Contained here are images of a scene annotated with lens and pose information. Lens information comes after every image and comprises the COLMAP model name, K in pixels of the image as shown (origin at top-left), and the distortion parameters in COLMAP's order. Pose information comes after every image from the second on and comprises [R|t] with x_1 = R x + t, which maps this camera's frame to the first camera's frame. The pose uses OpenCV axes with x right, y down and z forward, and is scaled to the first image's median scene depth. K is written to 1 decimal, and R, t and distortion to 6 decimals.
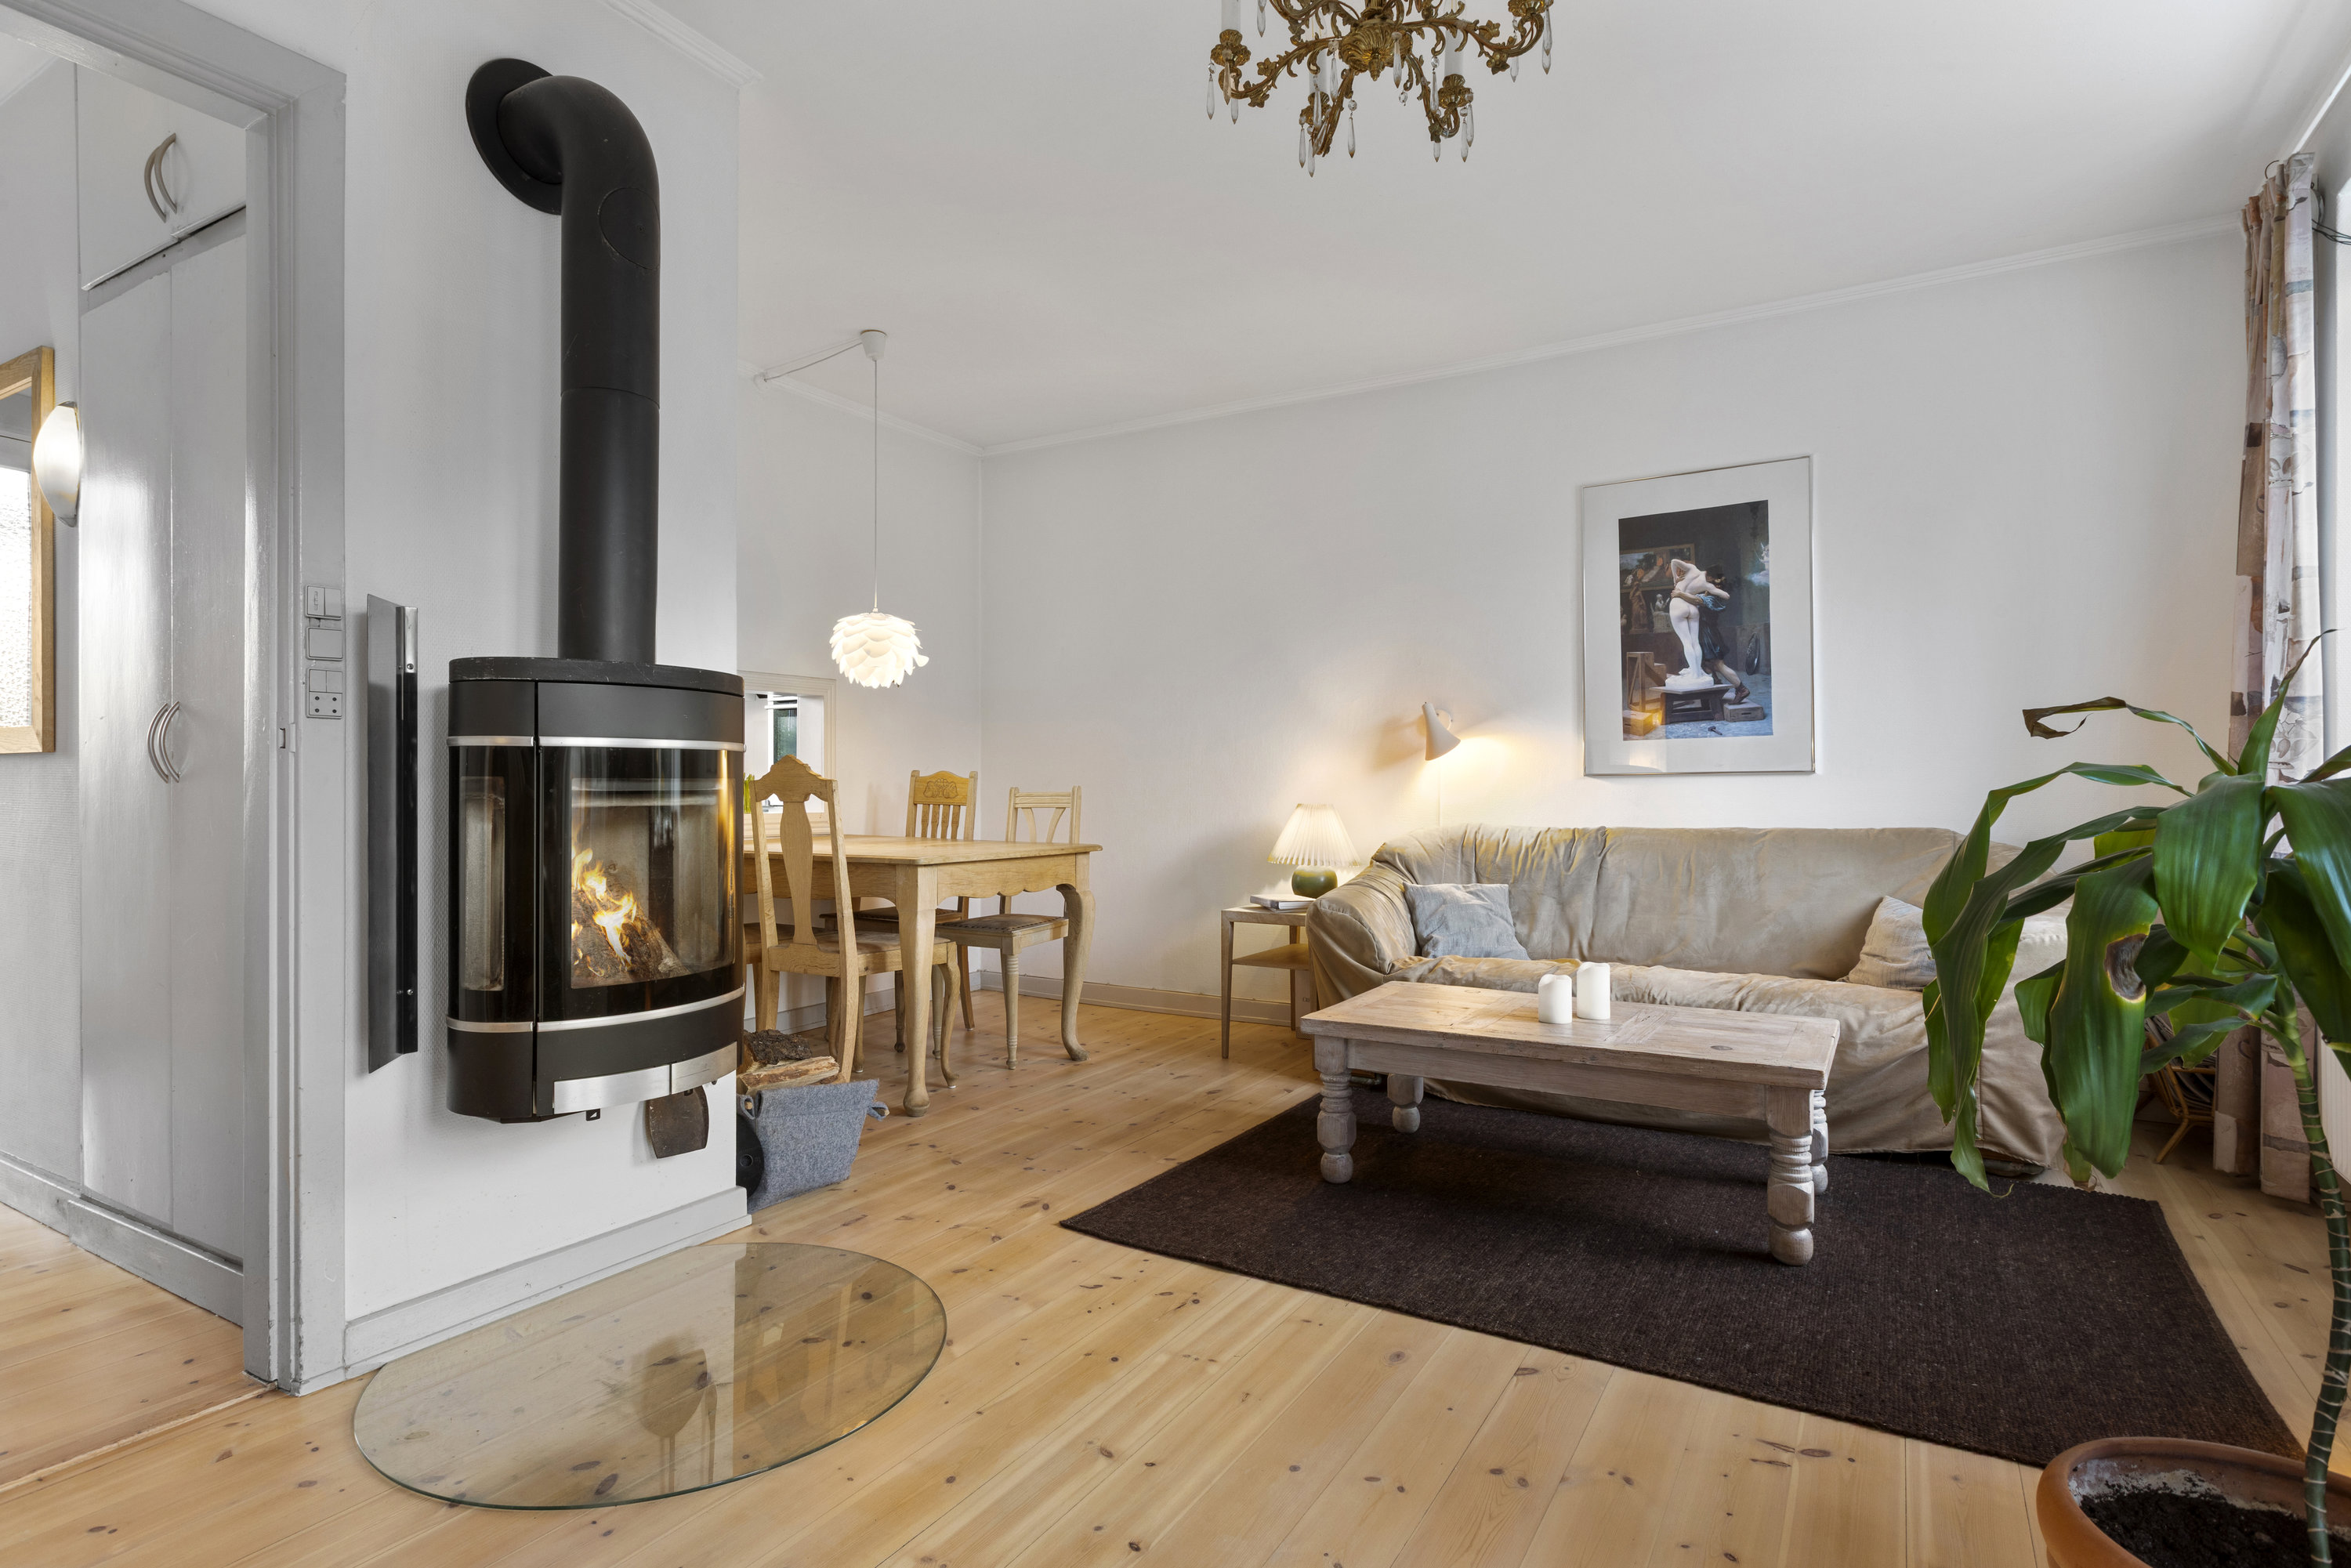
lens RADIAL K [[1192.1, 0, 1179.7], [0, 1192.1, 781.4], [0, 0, 1]] dist [-0.001585, 0.000571]
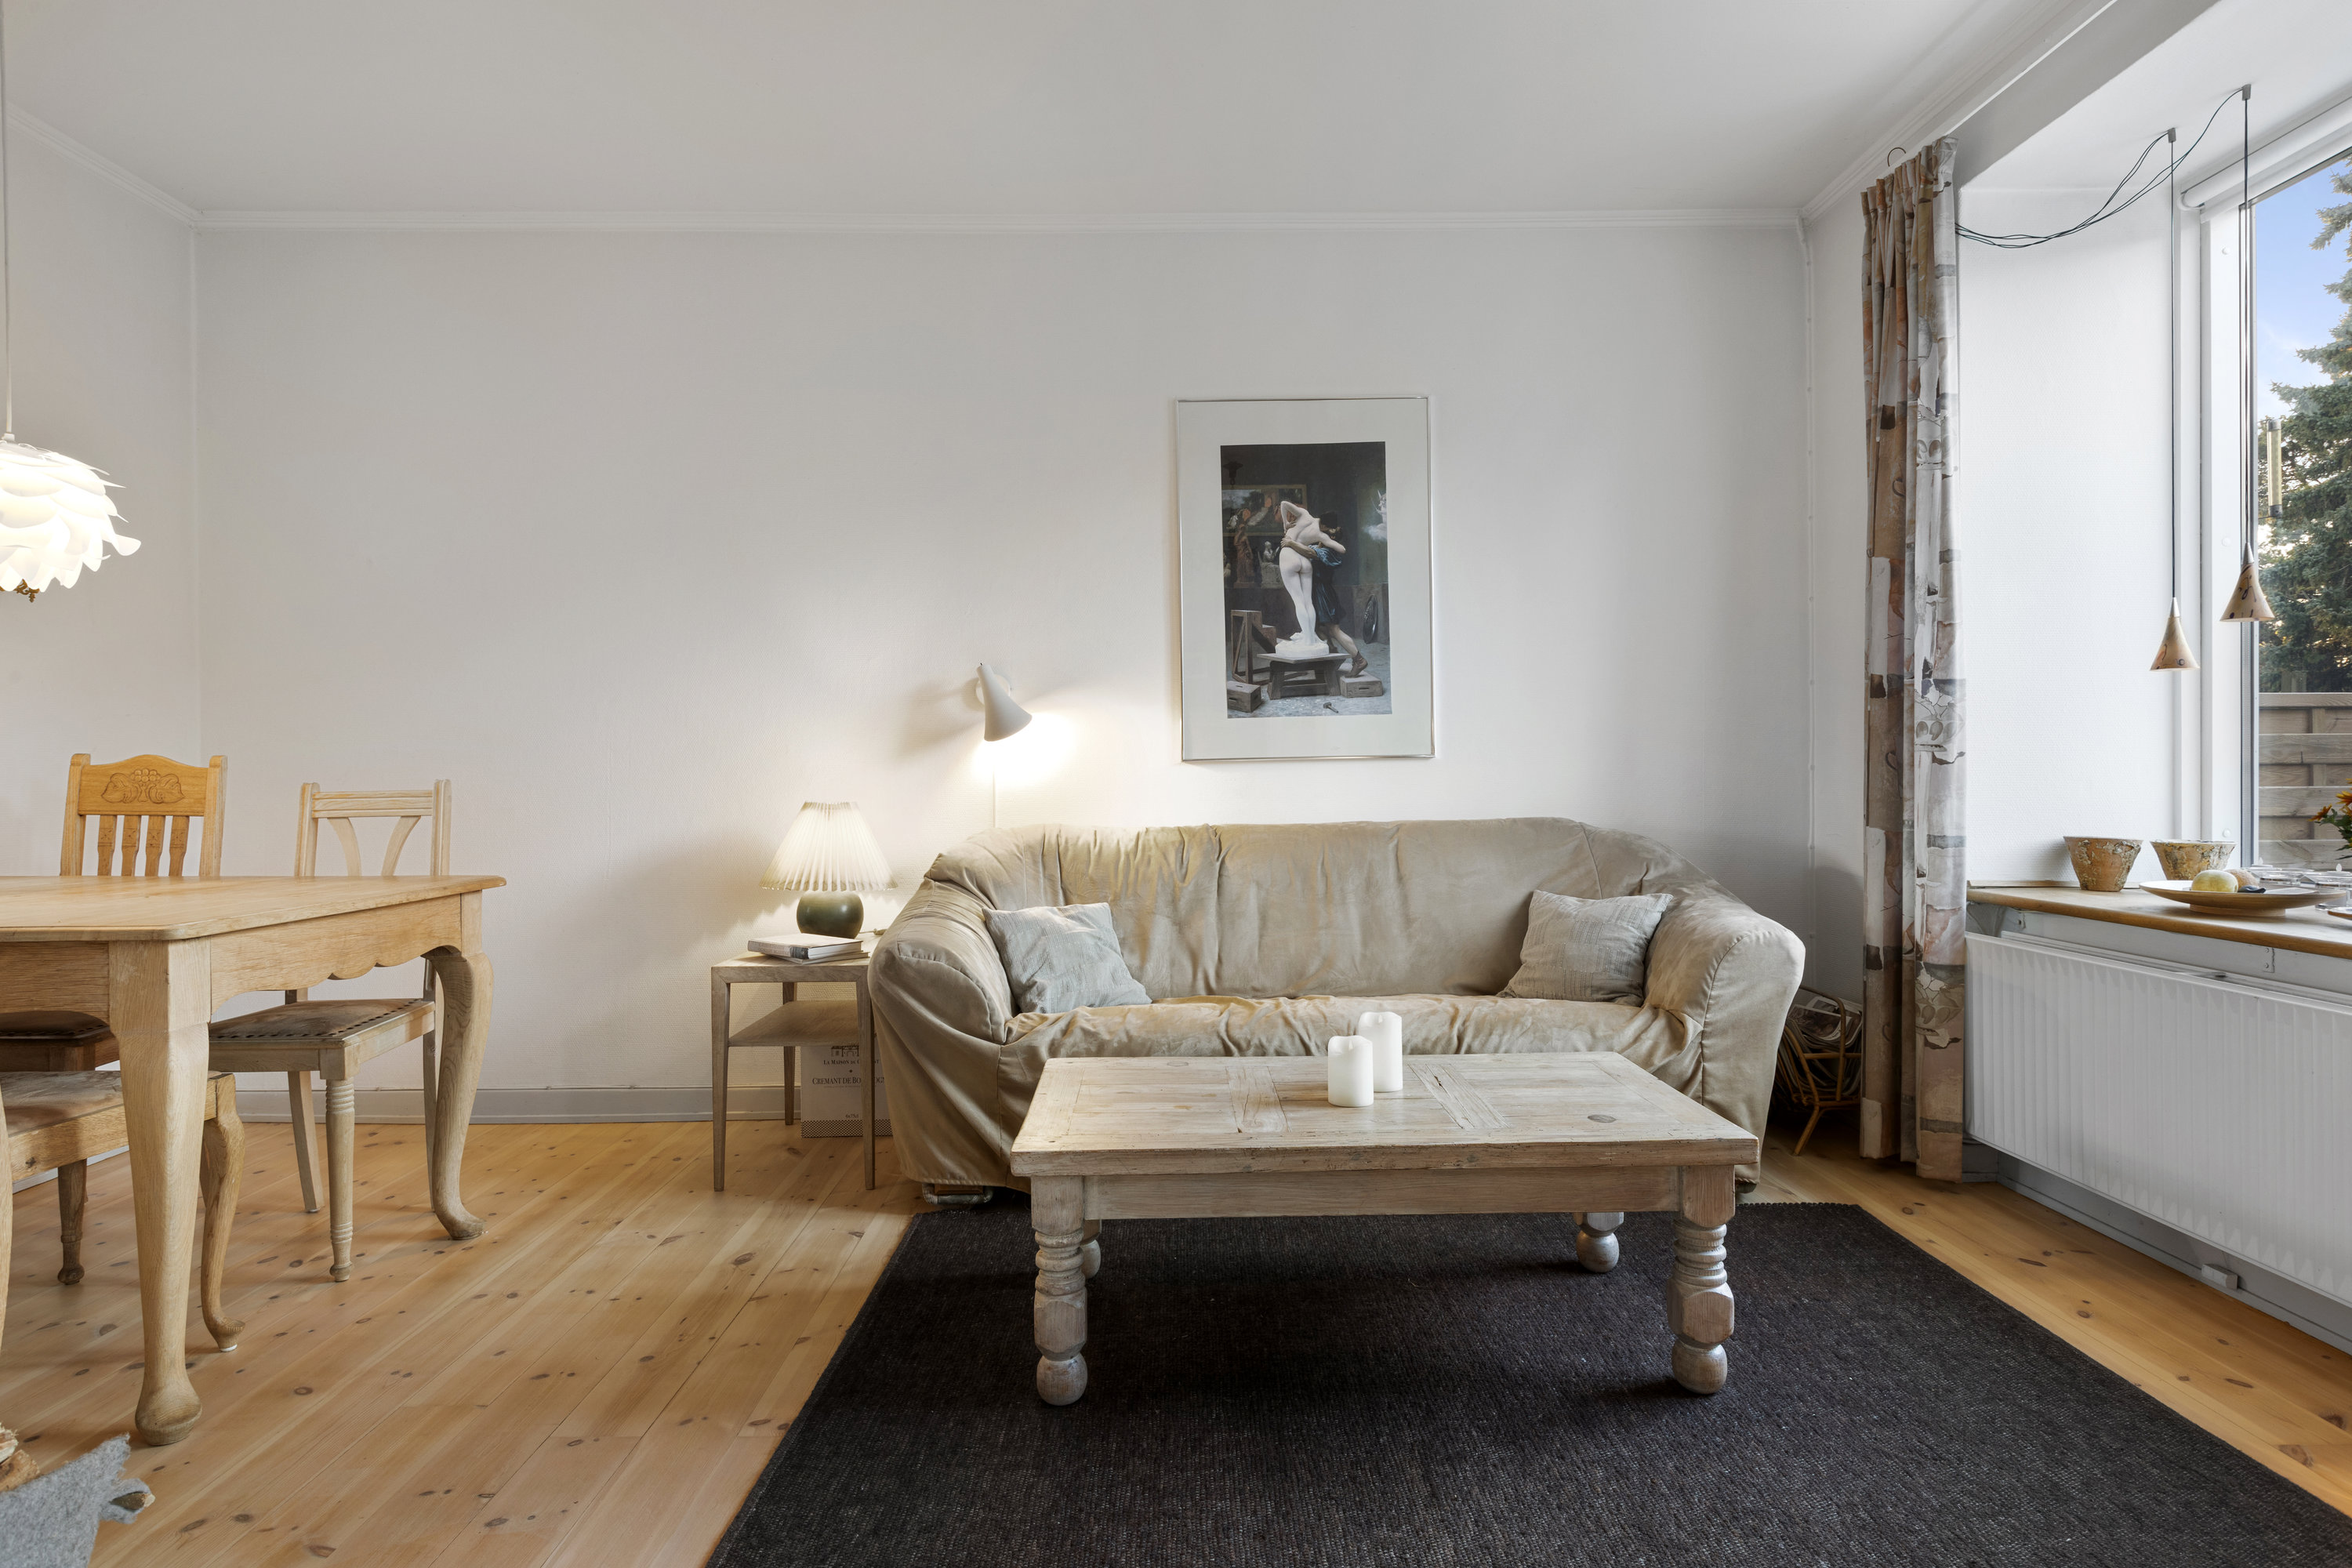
lens RADIAL K [[1279.2, 0, 1176.0], [0, 1279.2, 784.0], [0, 0, 1]] dist [-0.001714, -0.001027]
pose [[0.851816, -0.009913, 0.523747, -0.147298], [0.005289, 0.999933, 0.010324, 0.002010], [-0.523814, -0.006024, 0.851811, 0.343874]]
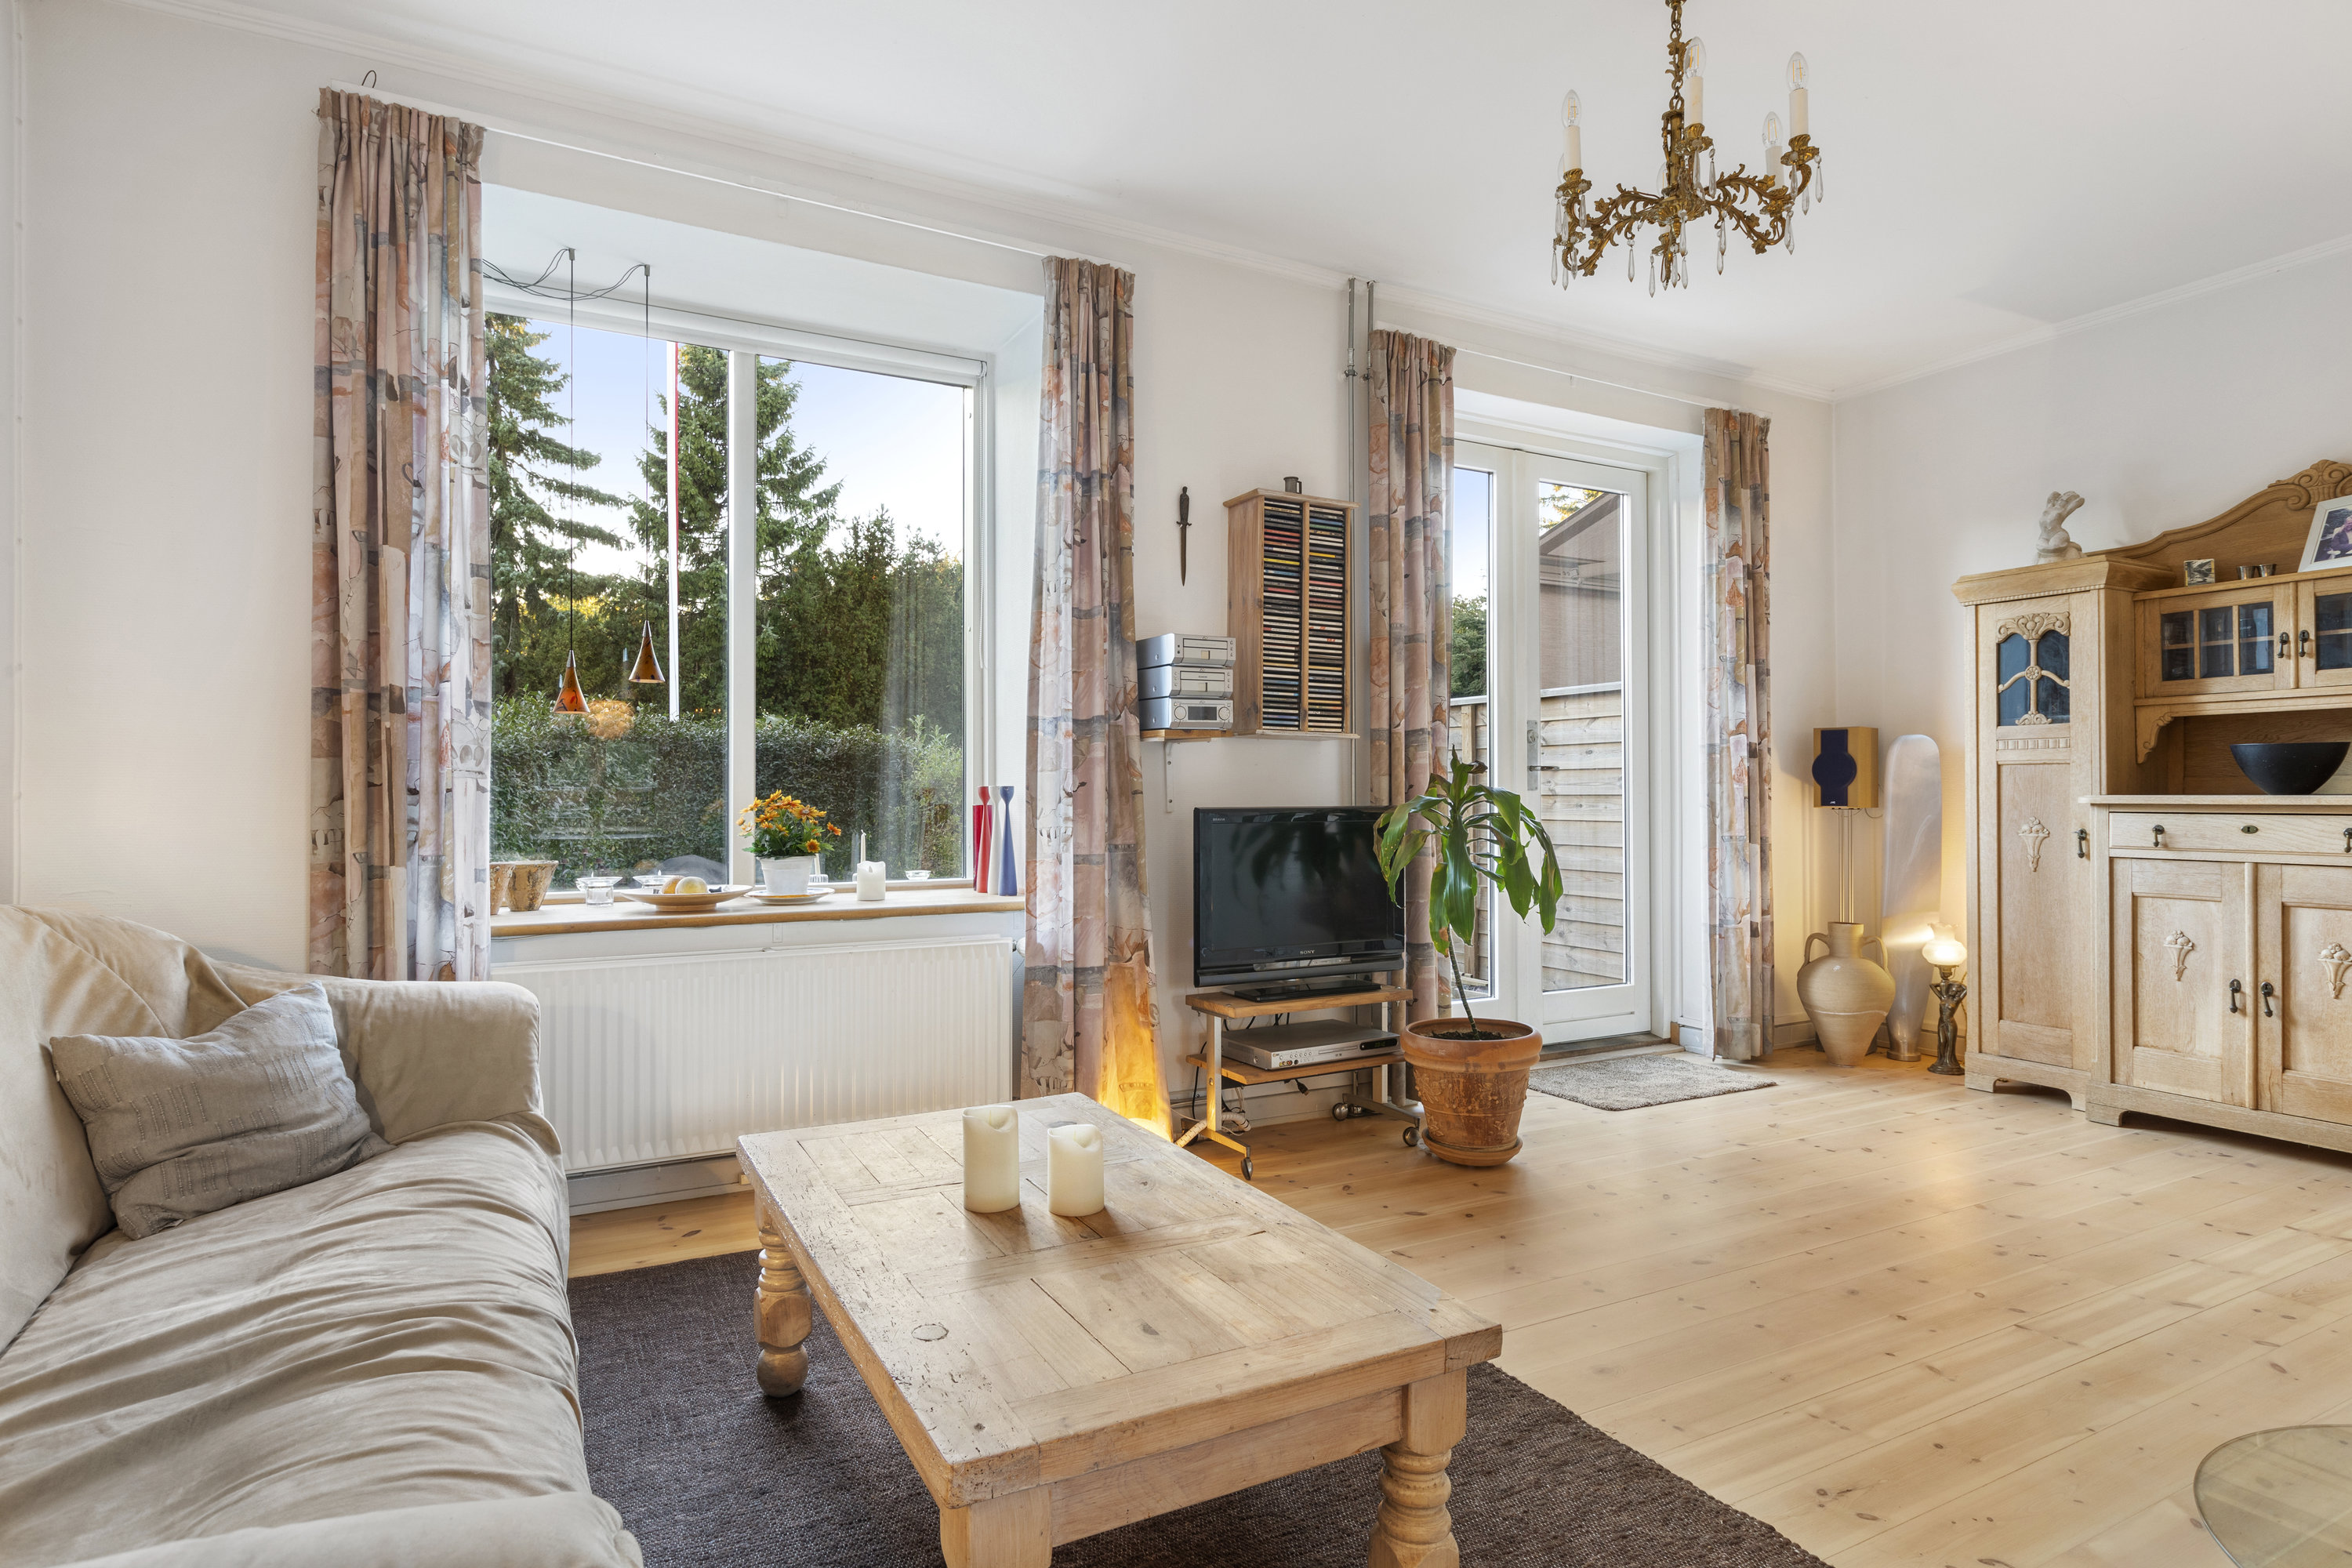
lens RADIAL K [[1255.4, 0, 1187.9], [0, 1255.4, 781.2], [0, 0, 1]] dist [0.000316, -0.002317]
pose [[-0.863486, 0.008959, 0.504293, -0.028388], [0.001510, 0.999884, -0.015179, 0.006281], [-0.504371, -0.012345, -0.863399, 1.261419]]
